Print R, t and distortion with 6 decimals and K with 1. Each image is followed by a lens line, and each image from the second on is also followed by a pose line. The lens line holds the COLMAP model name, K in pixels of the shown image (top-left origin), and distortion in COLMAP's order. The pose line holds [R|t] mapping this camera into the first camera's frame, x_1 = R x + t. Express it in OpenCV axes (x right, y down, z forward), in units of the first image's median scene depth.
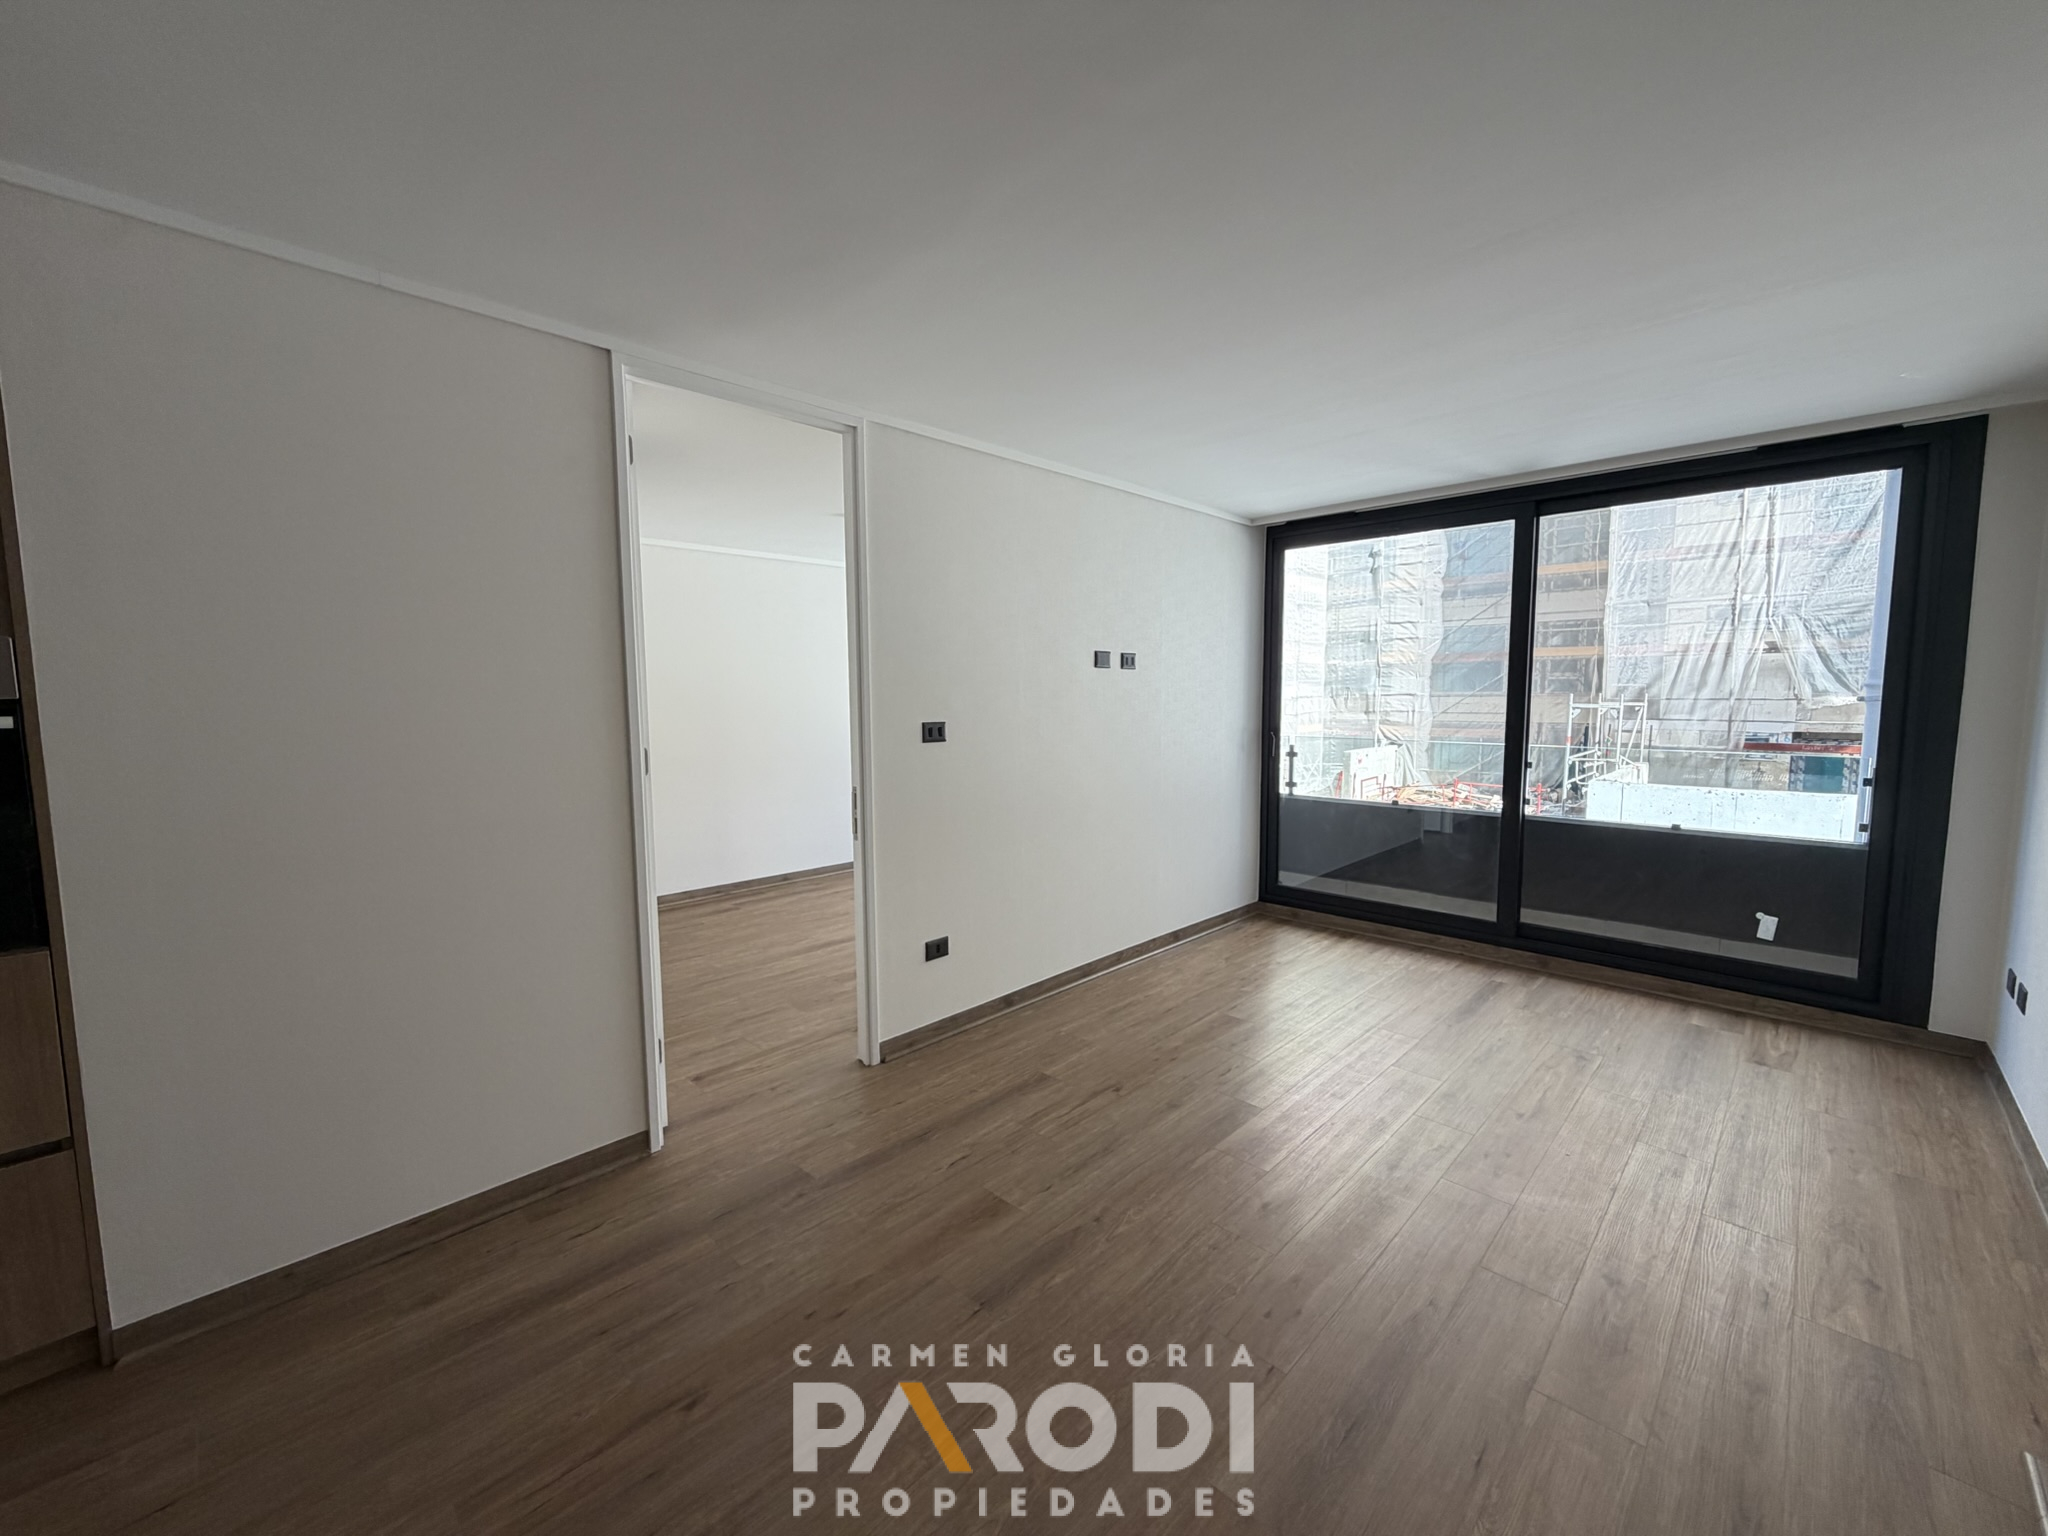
lens RADIAL K [[814.4, 0, 1019.7], [0, 814.4, 767.9], [0, 0, 1]] dist [-0.000240, -0.000396]
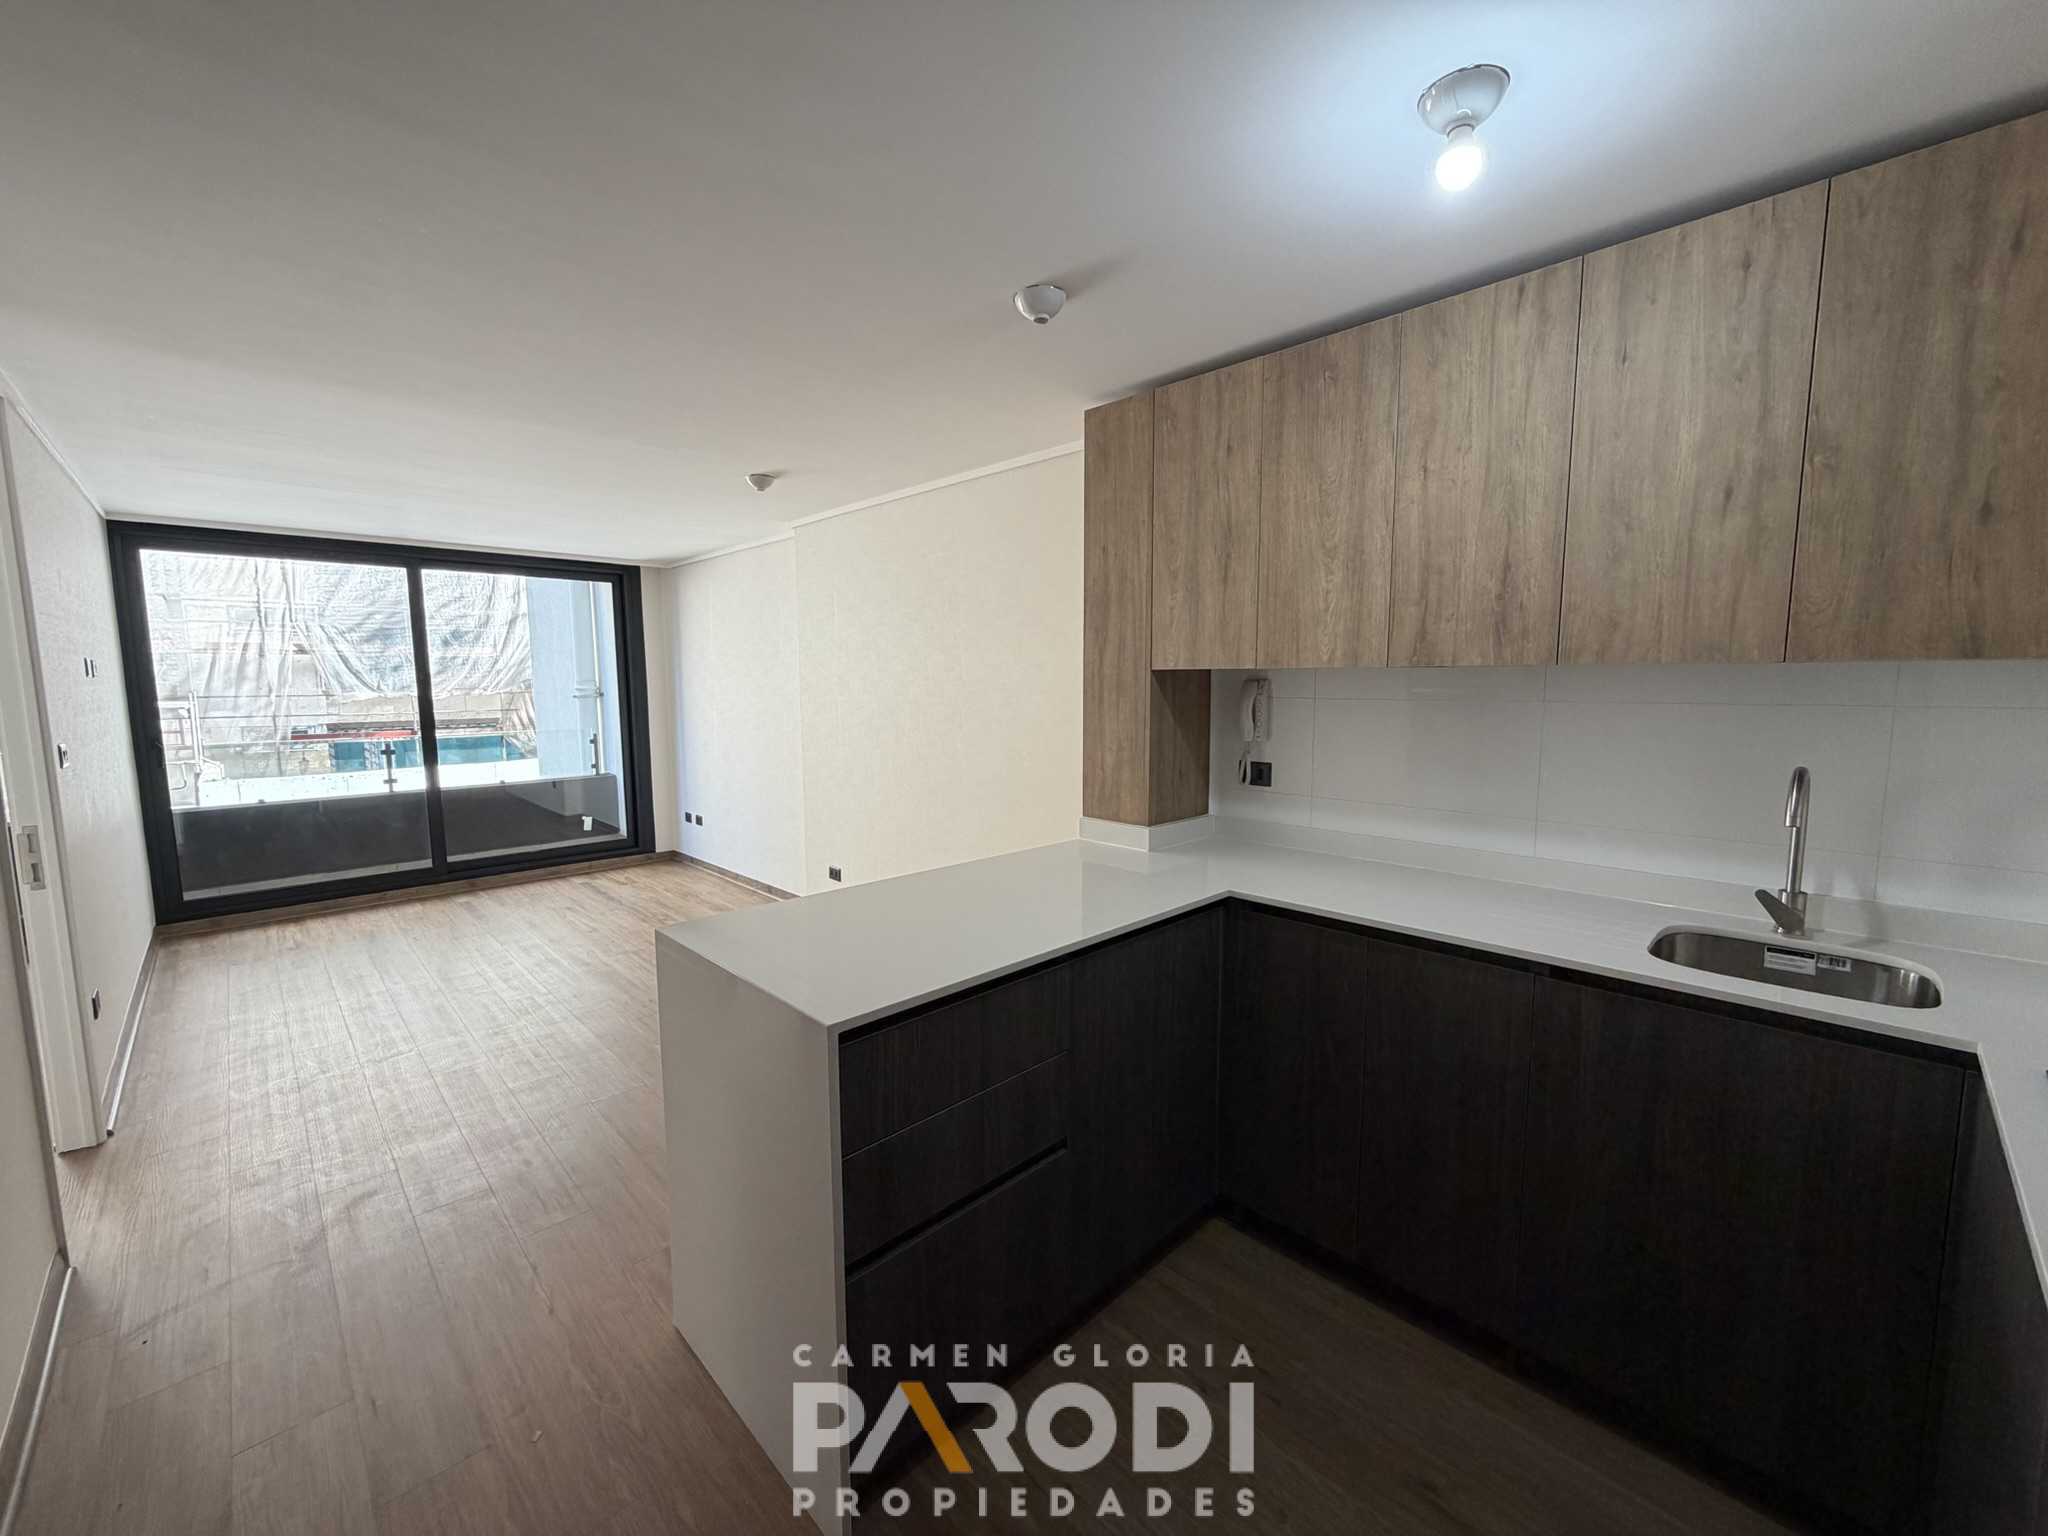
lens RADIAL K [[814.4, 0, 1019.3], [0, 814.4, 767.9], [0, 0, 1]] dist [-0.000240, -0.000396]
pose [[0.023620, -0.105334, 0.994156, -0.758978], [0.098349, 0.989855, 0.102542, -0.016466], [-0.994872, 0.095352, 0.033739, -0.027229]]
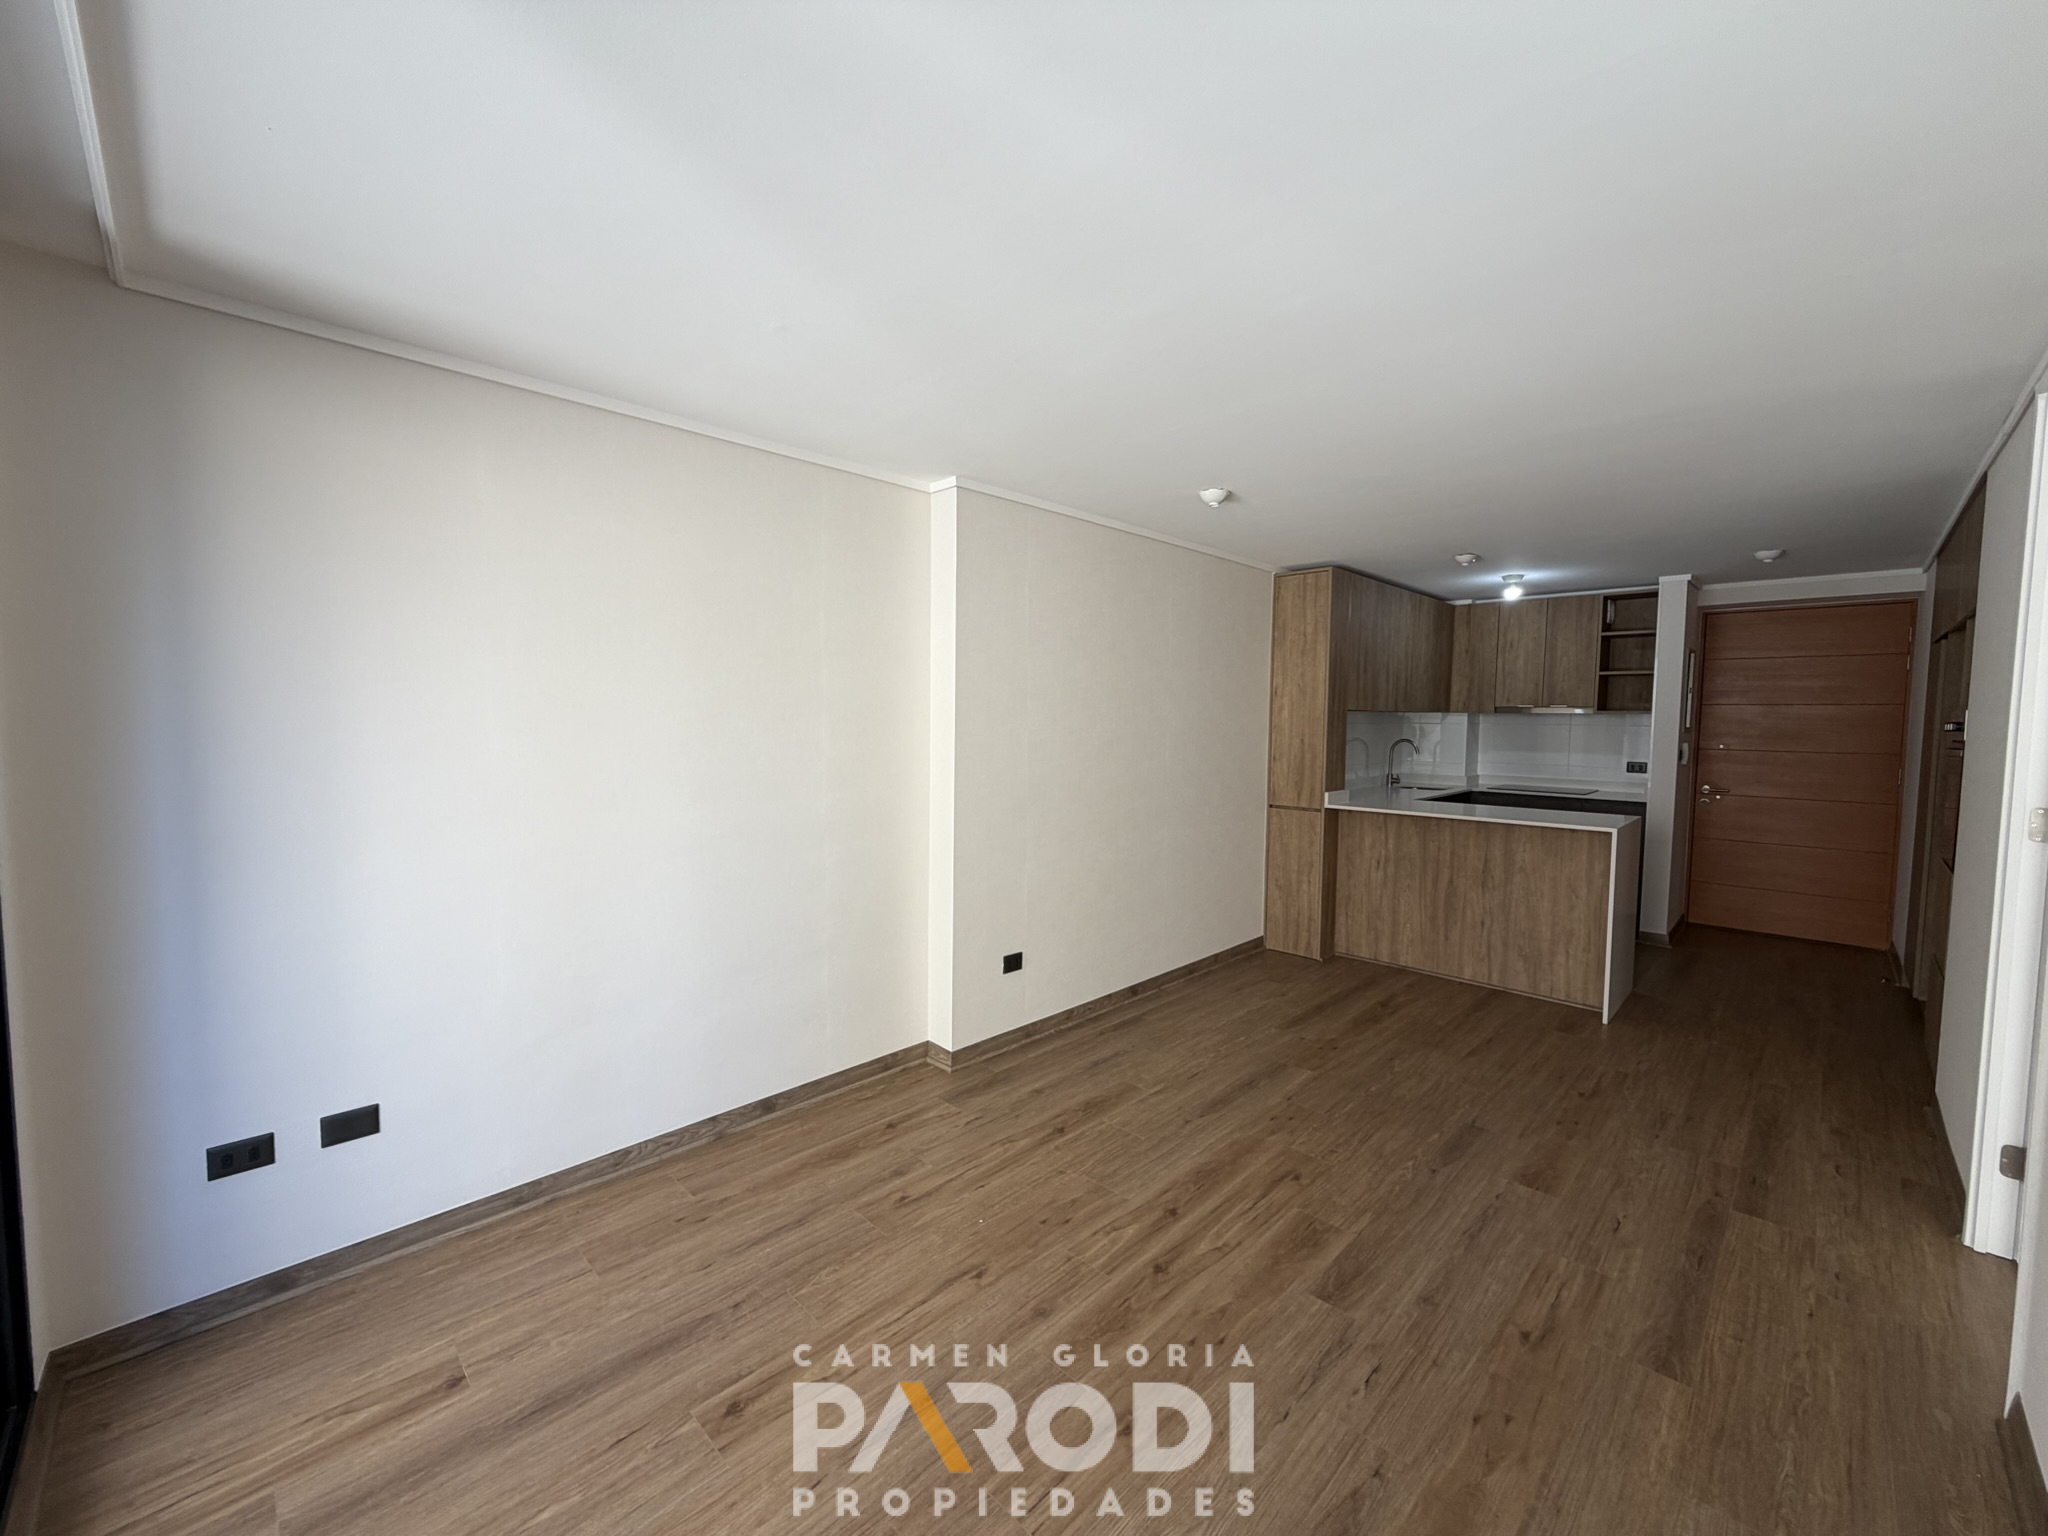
lens RADIAL K [[814.4, 0, 1020.4], [0, 814.4, 768.6], [0, 0, 1]] dist [-0.000240, -0.000396]
pose [[-0.999967, -0.004442, 0.006778, 0.388989], [-0.003317, 0.987477, 0.157730, -0.125236], [-0.007394, 0.157702, -0.987459, 1.159399]]
